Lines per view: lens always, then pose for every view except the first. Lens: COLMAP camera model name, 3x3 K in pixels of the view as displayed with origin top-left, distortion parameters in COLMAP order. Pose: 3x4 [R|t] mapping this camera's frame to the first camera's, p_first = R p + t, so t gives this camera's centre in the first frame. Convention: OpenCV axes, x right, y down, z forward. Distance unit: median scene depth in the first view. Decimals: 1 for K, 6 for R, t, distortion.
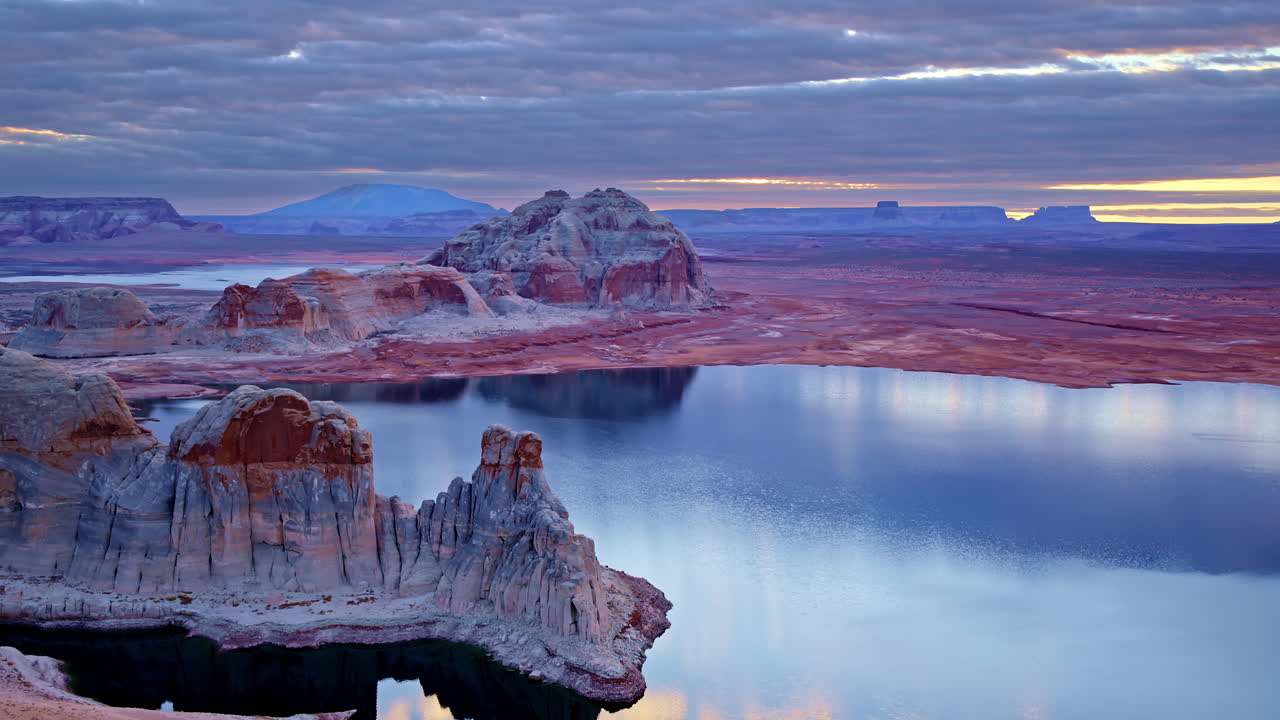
lens RADIAL K [[1374.5, 0, 640.0], [0, 1374.5, 360.0], [0, 0, 1]] dist [-0.039971, -0.034108]
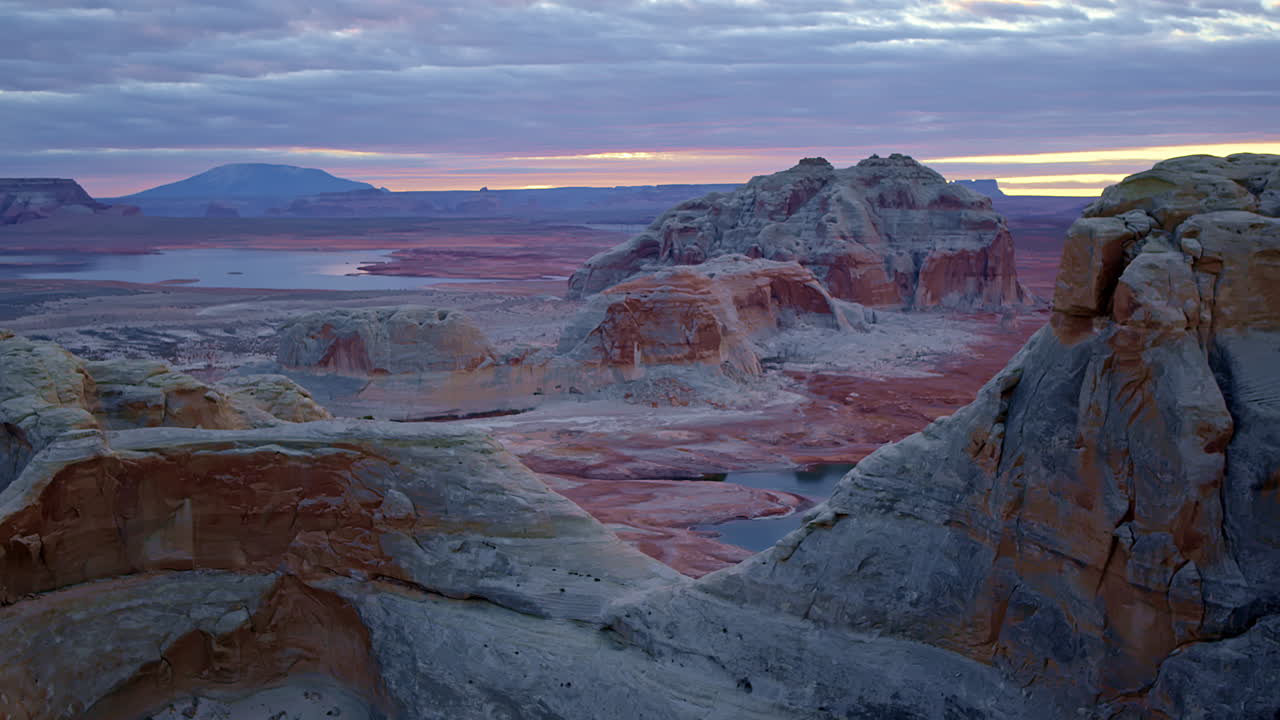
lens RADIAL K [[1374.5, 0, 640.0], [0, 1374.5, 360.0], [0, 0, 1]] dist [-0.039971, -0.034108]
pose [[0.995373, -0.020135, 0.093948, -0.350922], [0.018626, 0.999683, 0.016918, -0.036952], [-0.094259, -0.015089, 0.995433, 0.359586]]
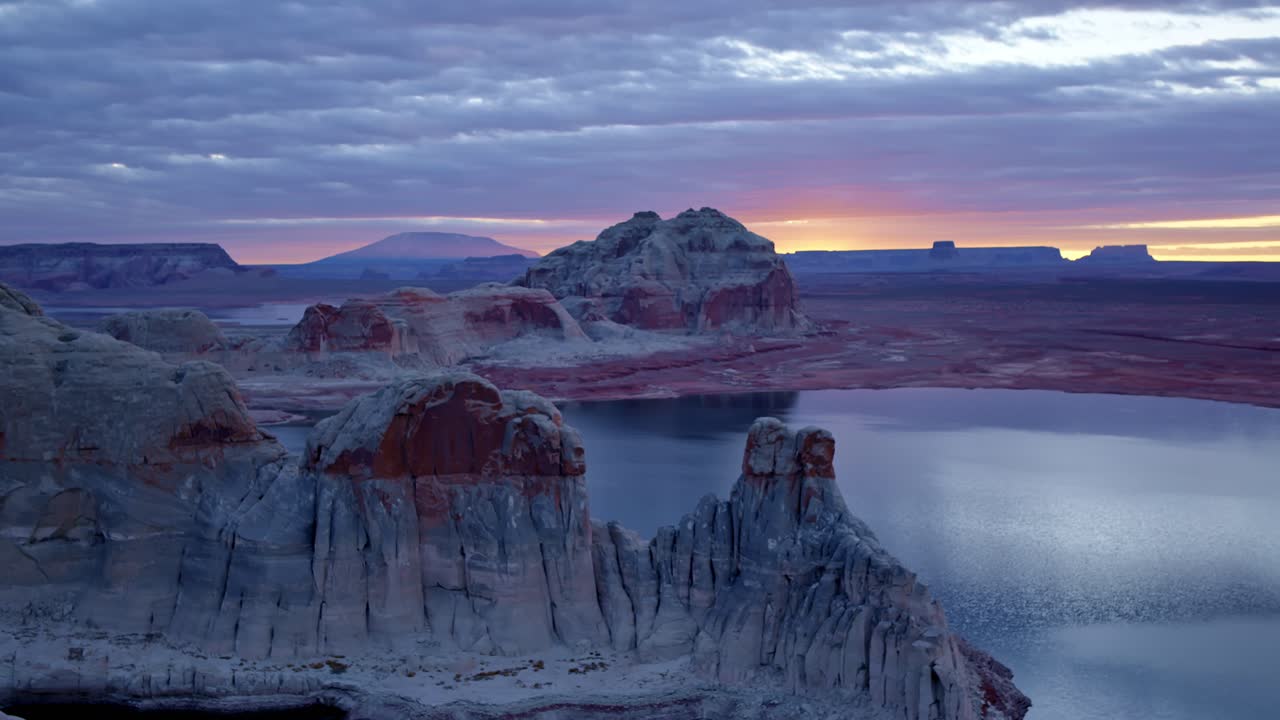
lens RADIAL K [[1374.5, 0, 640.0], [0, 1374.5, 360.0], [0, 0, 1]] dist [-0.039971, -0.034108]
pose [[0.999428, -0.008545, -0.032724, -0.052833], [0.007428, 0.999390, -0.034118, 0.014609], [0.032996, 0.033855, 0.998882, 0.101719]]
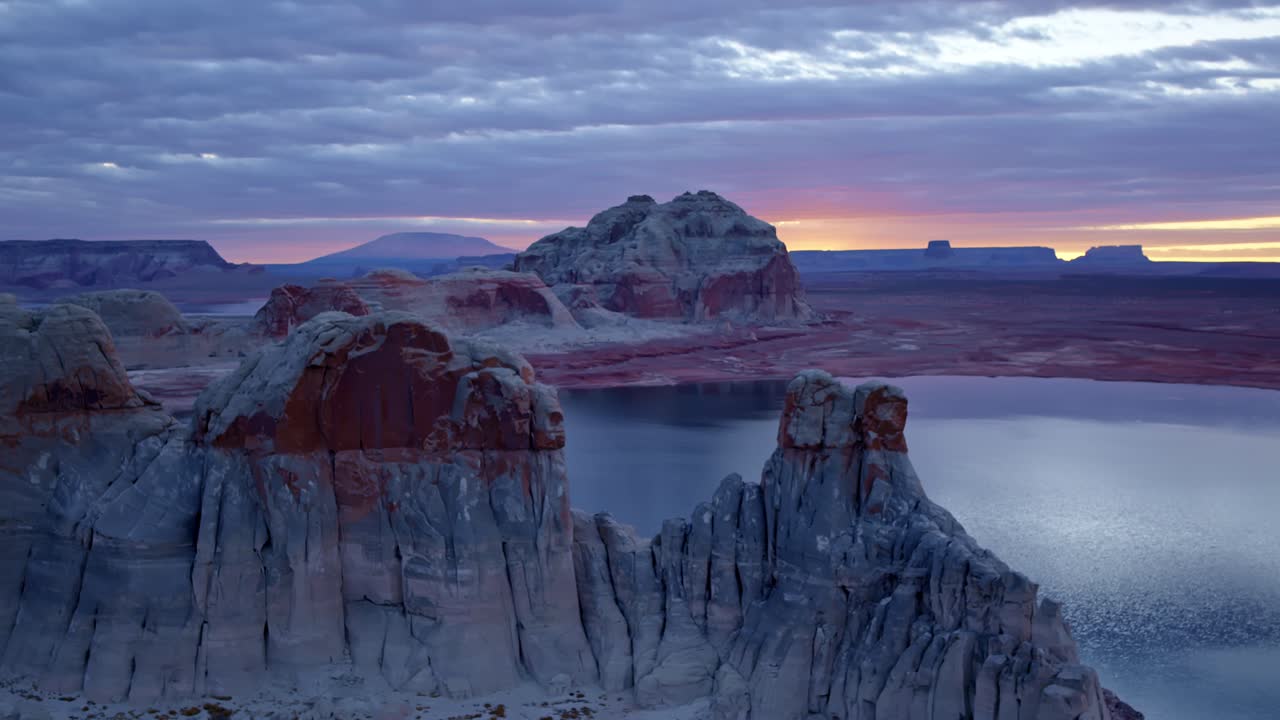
lens RADIAL K [[1374.5, 0, 640.0], [0, 1374.5, 360.0], [0, 0, 1]] dist [-0.039971, -0.034108]
pose [[0.999587, -0.007610, -0.027699, -0.055971], [0.006638, 0.999365, -0.035019, 0.021855], [0.027948, 0.034821, 0.999003, 0.171341]]
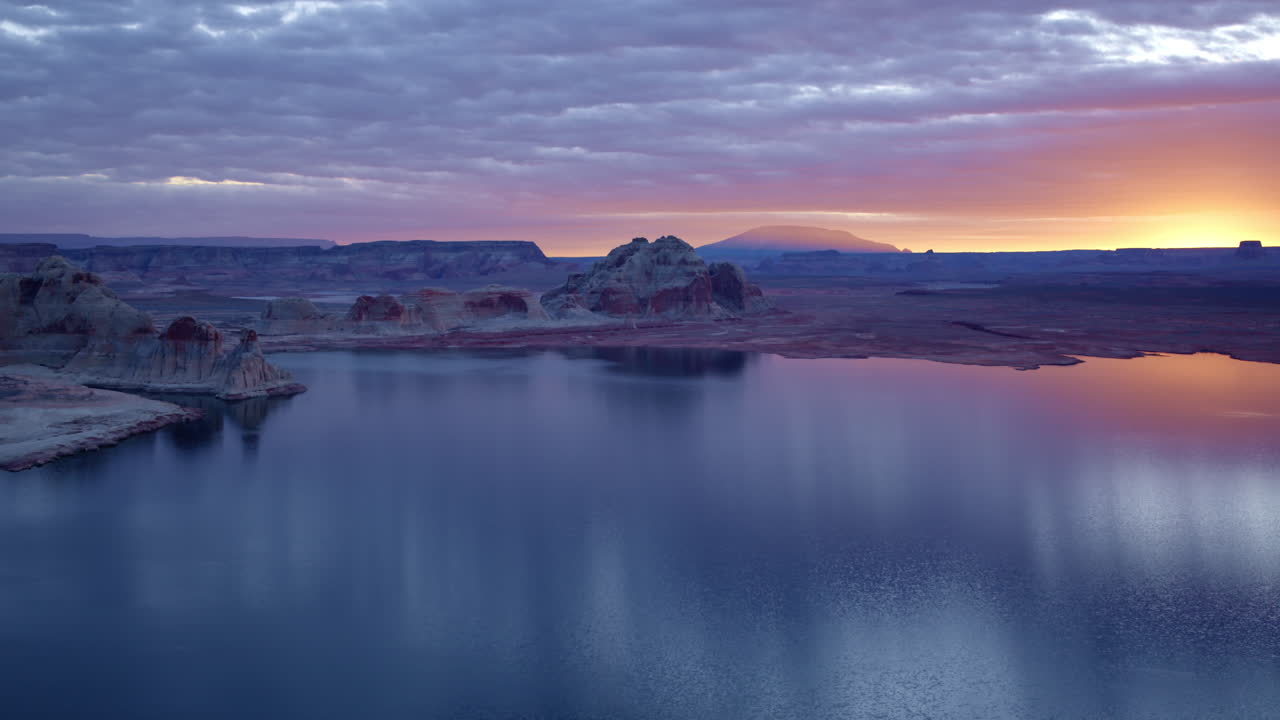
lens RADIAL K [[1374.5, 0, 640.0], [0, 1374.5, 360.0], [0, 0, 1]] dist [-0.039971, -0.034108]
pose [[0.953103, 0.018663, -0.302071, 0.563356], [-0.027529, 0.999305, -0.025119, 0.059993], [0.301392, 0.032257, 0.952955, -0.542529]]
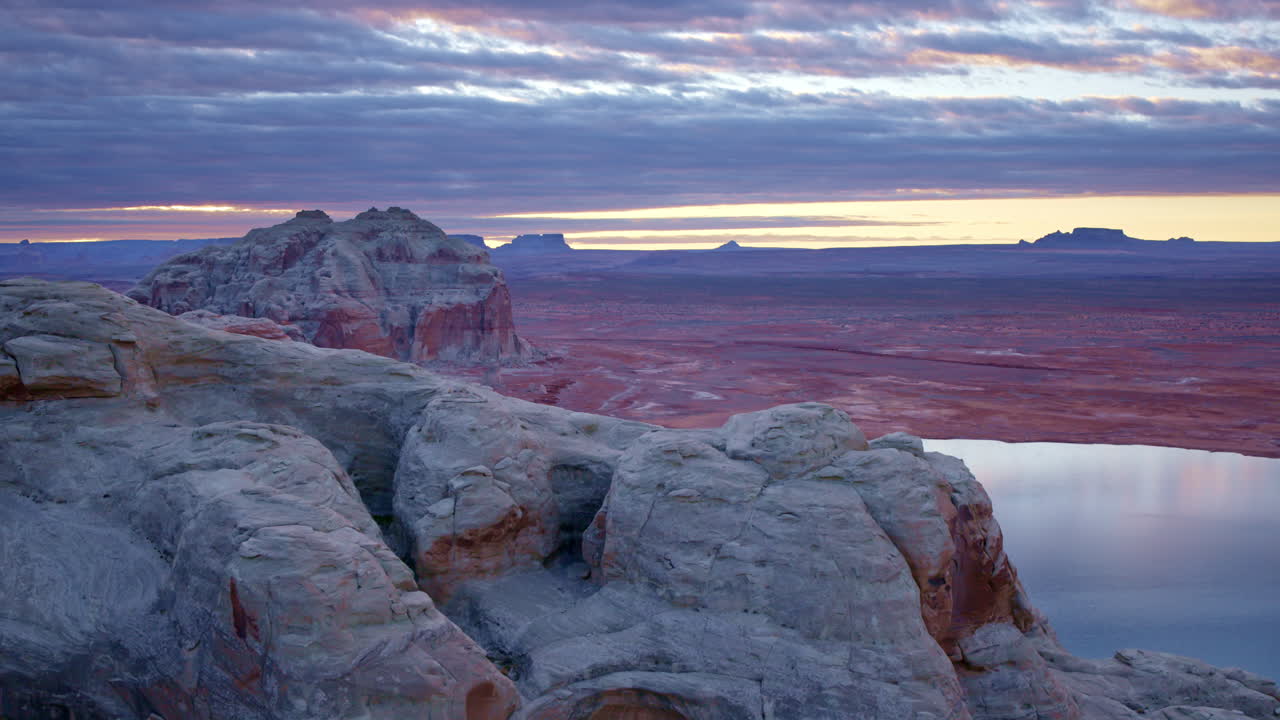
lens RADIAL K [[1374.5, 0, 640.0], [0, 1374.5, 360.0], [0, 0, 1]] dist [-0.039971, -0.034108]
pose [[0.921216, -0.035975, 0.387384, -0.284348], [0.044179, 0.998948, -0.012289, -0.036811], [-0.386535, 0.028435, 0.921836, 0.363082]]
